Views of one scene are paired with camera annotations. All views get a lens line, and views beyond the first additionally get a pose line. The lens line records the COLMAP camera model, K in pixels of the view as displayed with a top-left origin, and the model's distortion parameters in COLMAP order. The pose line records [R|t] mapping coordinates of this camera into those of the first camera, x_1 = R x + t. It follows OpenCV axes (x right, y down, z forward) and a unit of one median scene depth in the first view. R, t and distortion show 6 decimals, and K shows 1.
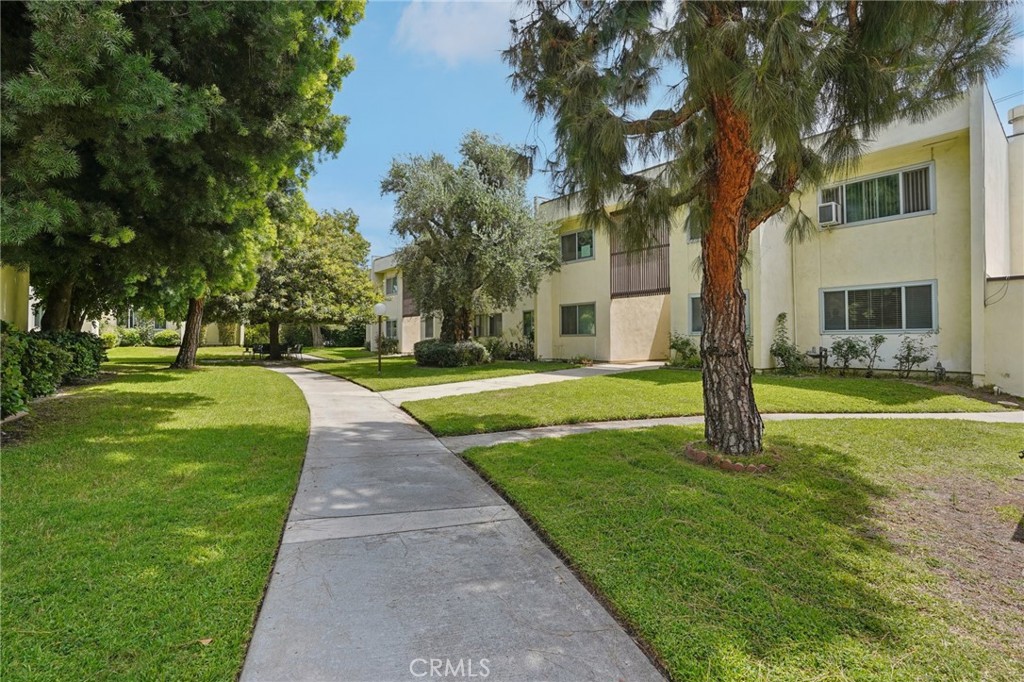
lens RADIAL K [[474.3, 0, 516.5], [0, 474.3, 331.6], [0, 0, 1]] dist [-0.007101, 0.004939]
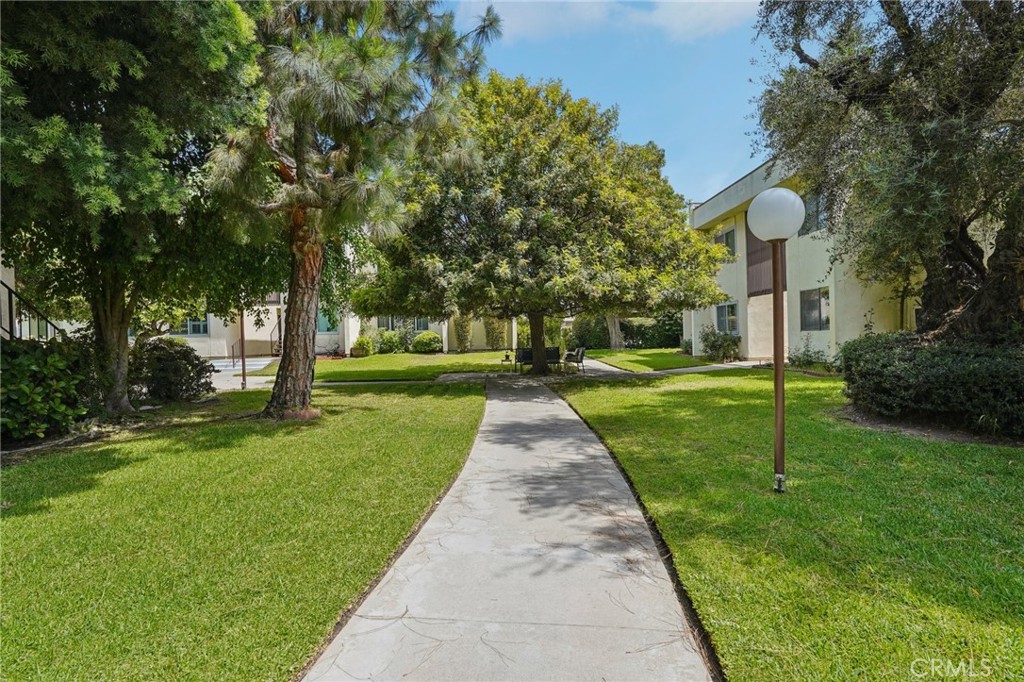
lens RADIAL K [[474.3, 0, 515.5], [0, 474.3, 336.2], [0, 0, 1]] dist [-0.007101, 0.004939]
pose [[0.804860, -0.025675, -0.592909, -0.163863], [0.035323, 0.999365, 0.004674, 0.006020], [0.592412, -0.024705, 0.805256, 0.470532]]
